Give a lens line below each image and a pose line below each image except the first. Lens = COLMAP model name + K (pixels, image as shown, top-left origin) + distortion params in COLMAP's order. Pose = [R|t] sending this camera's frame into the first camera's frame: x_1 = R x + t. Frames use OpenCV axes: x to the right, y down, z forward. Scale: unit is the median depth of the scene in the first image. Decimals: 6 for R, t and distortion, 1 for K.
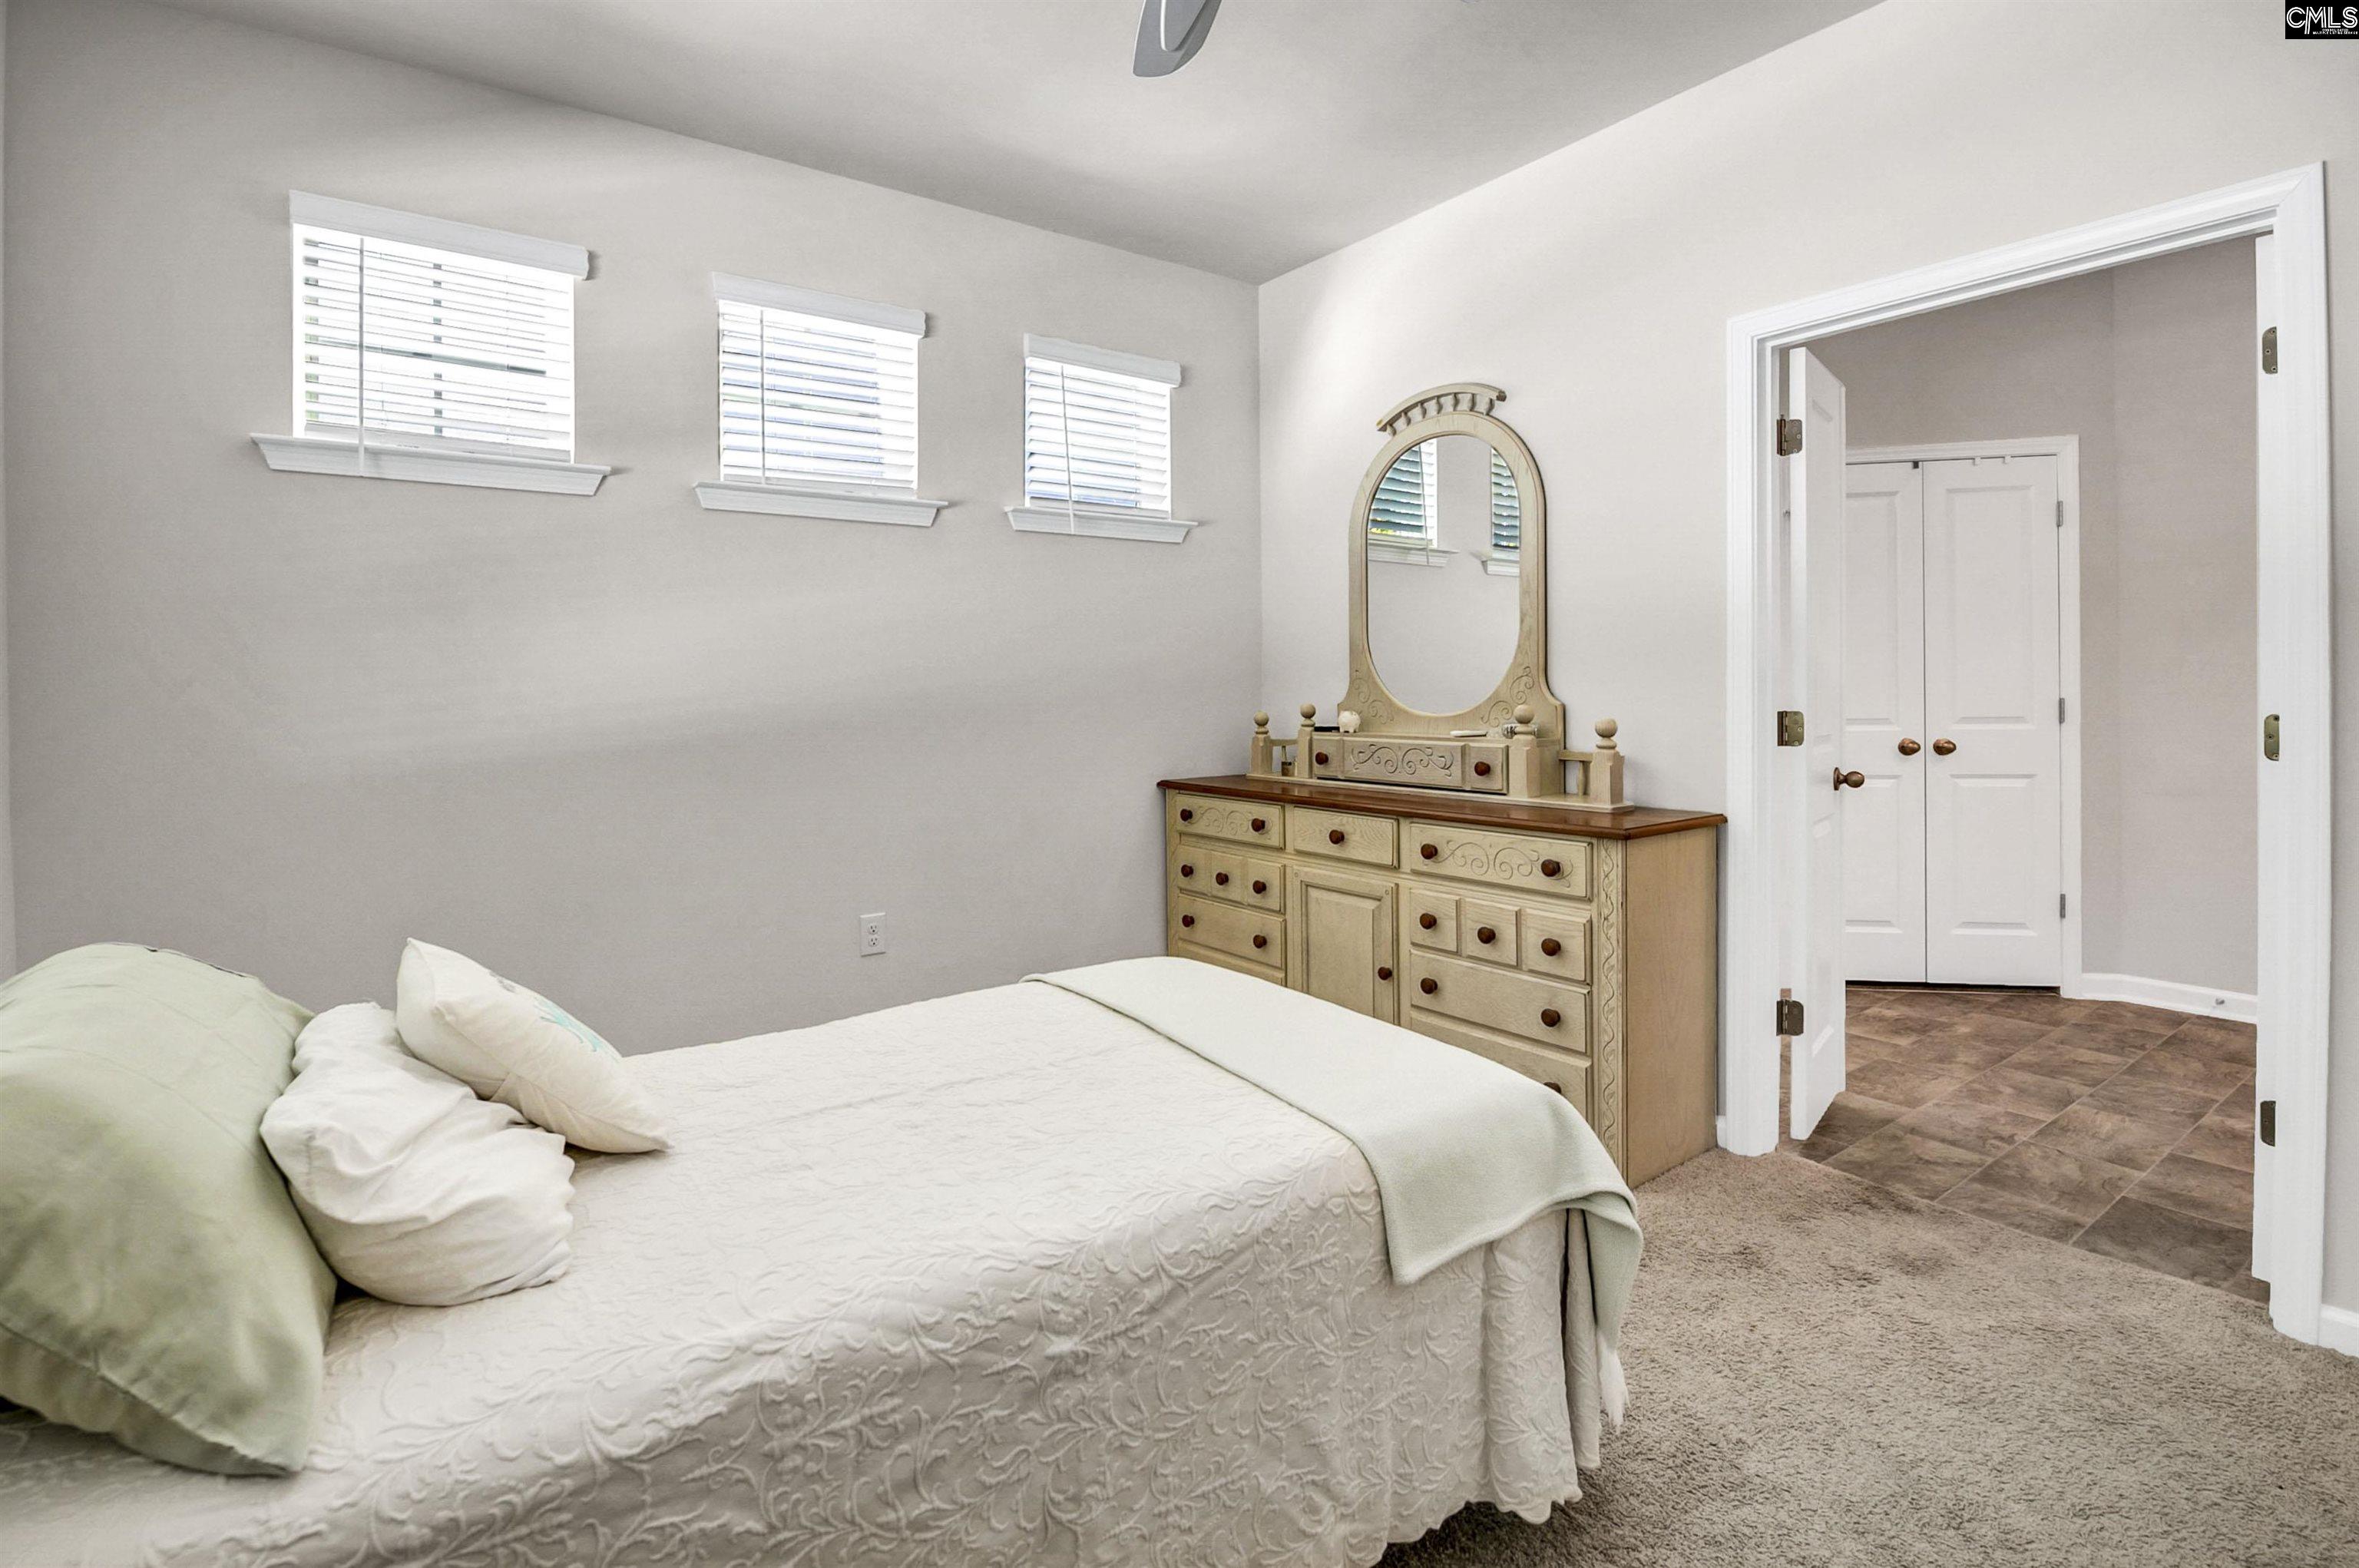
lens RADIAL K [[1079.3, 0, 1178.0], [0, 1079.3, 687.6], [0, 0, 1]] dist [0.000874, -0.009764]
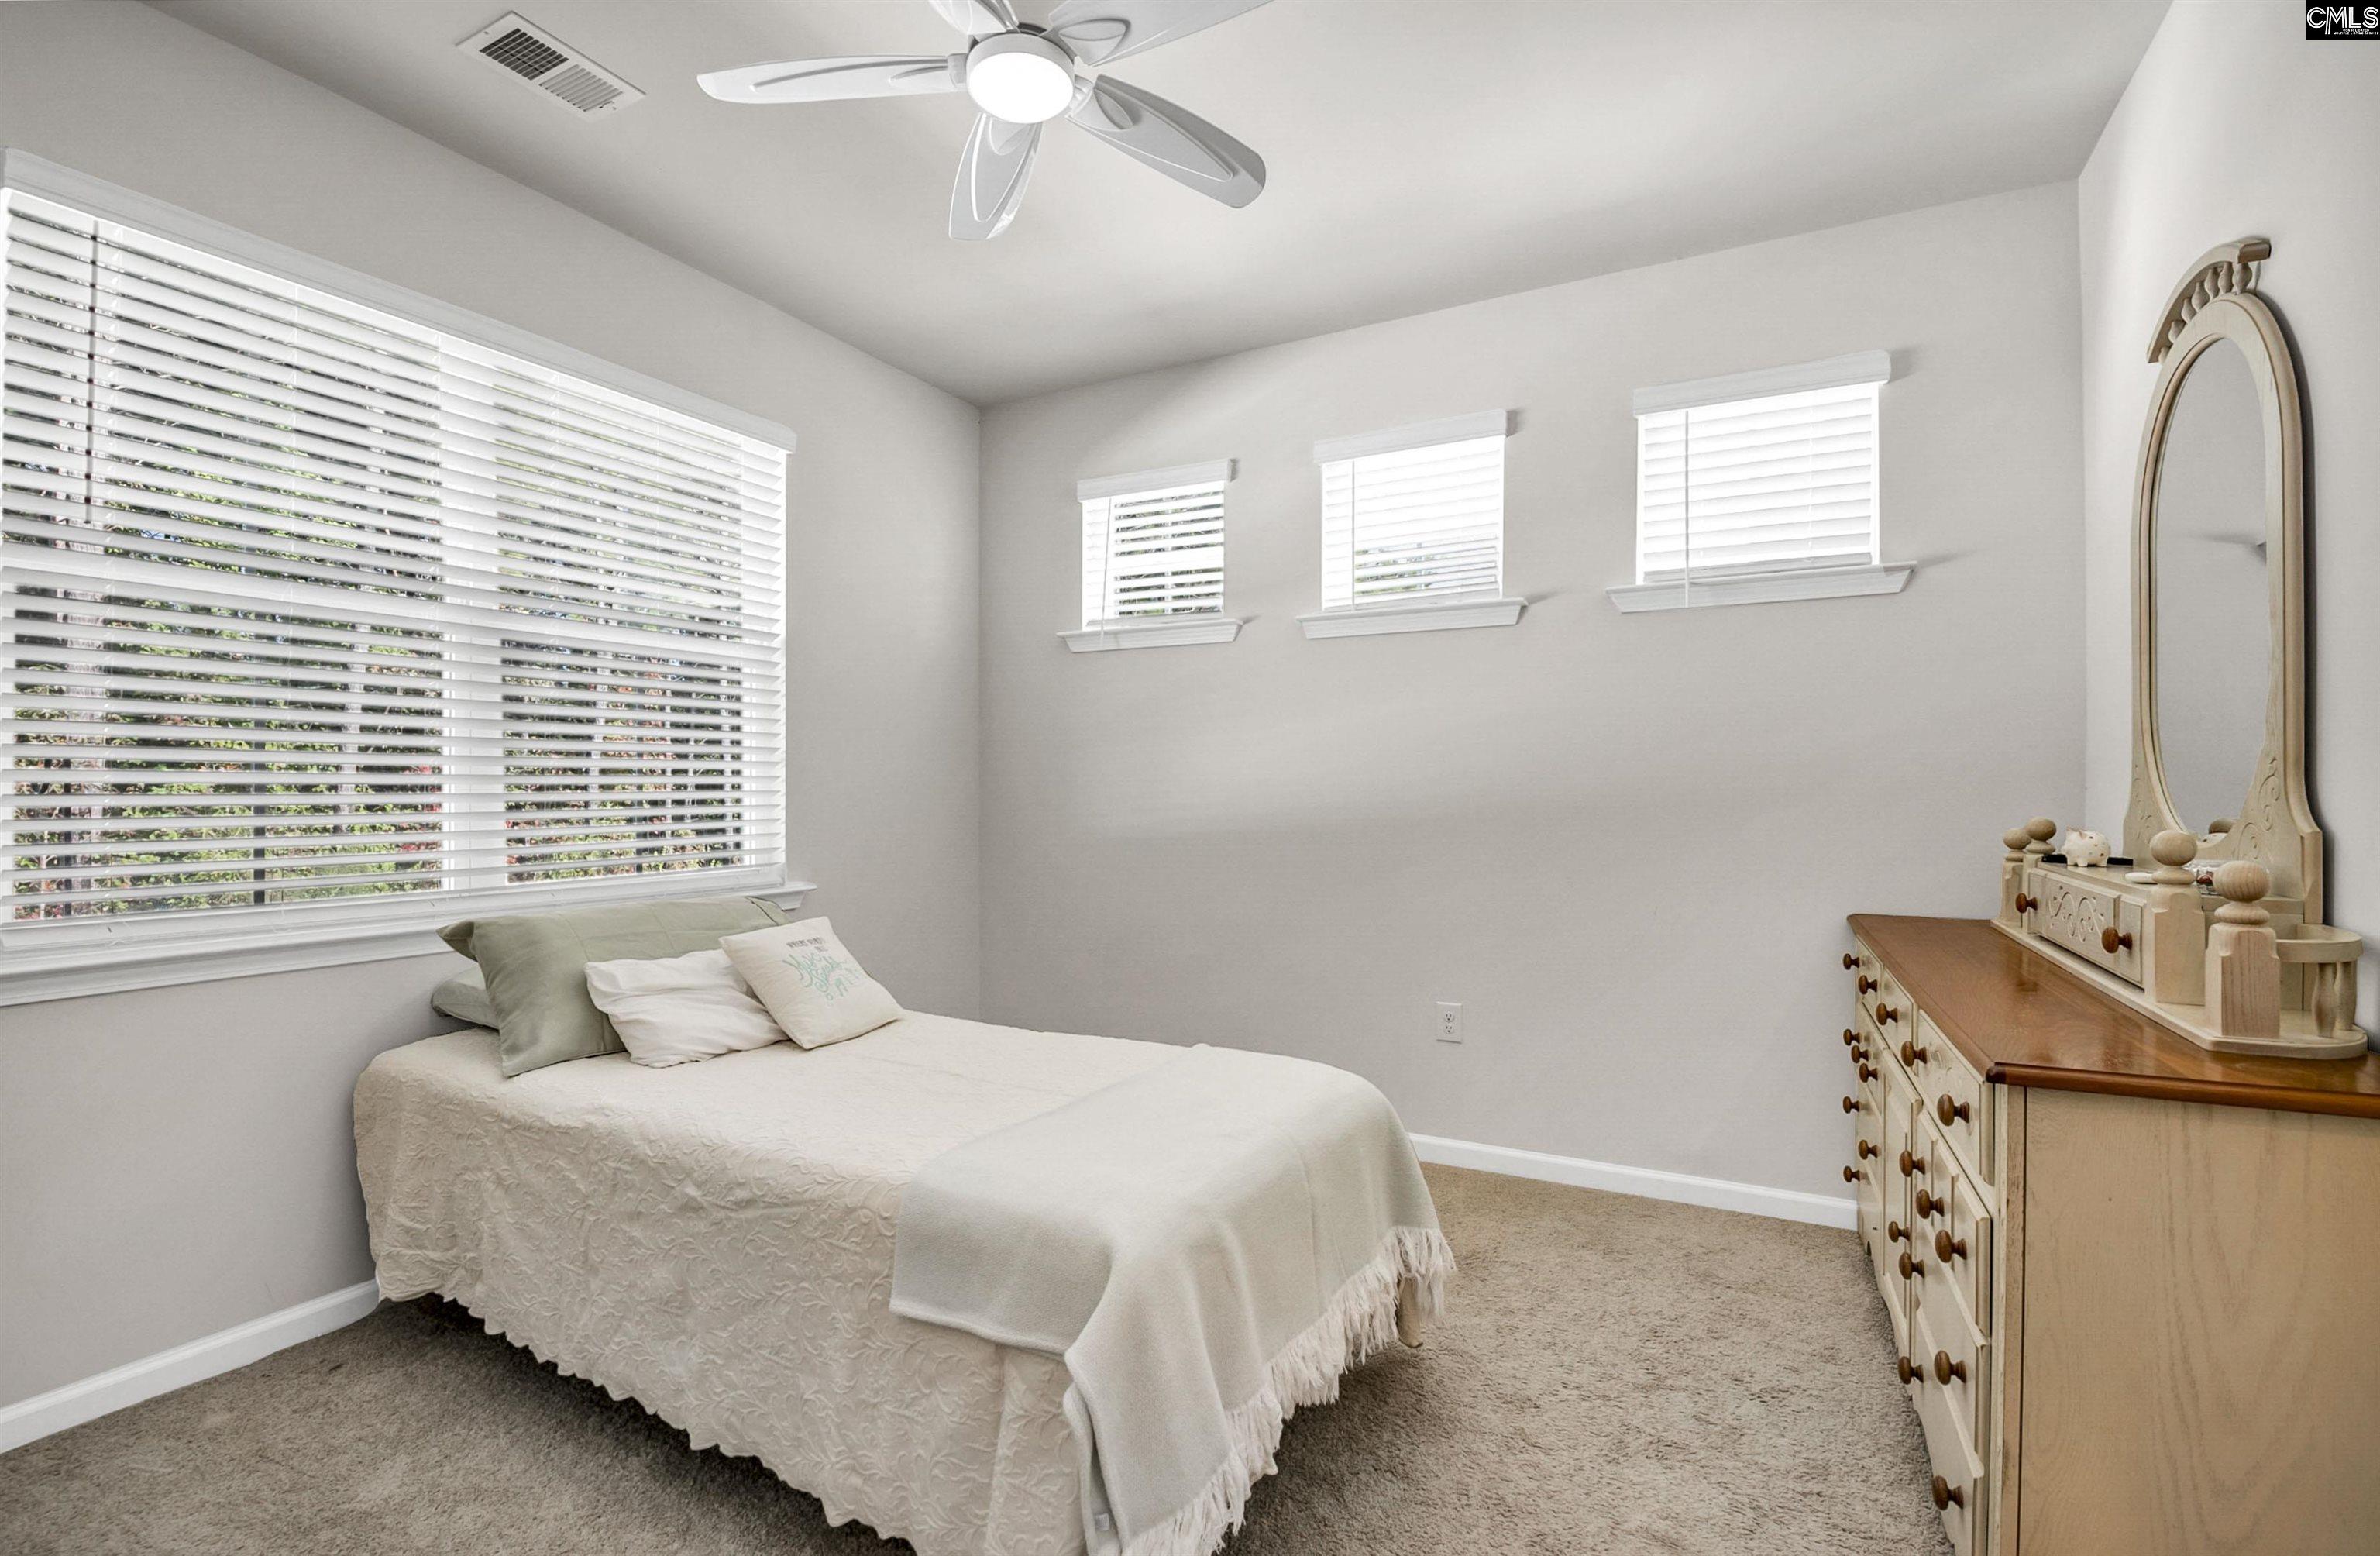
lens RADIAL K [[1080.2, 0, 1190.0], [0, 1080.2, 778.0], [0, 0, 1]] dist [-0.002510, -0.000345]
pose [[0.446804, 0.002678, -0.894628, 0.552104], [-0.007841, 0.999969, -0.000923, -0.005780], [0.894597, 0.007428, 0.446811, 0.308170]]
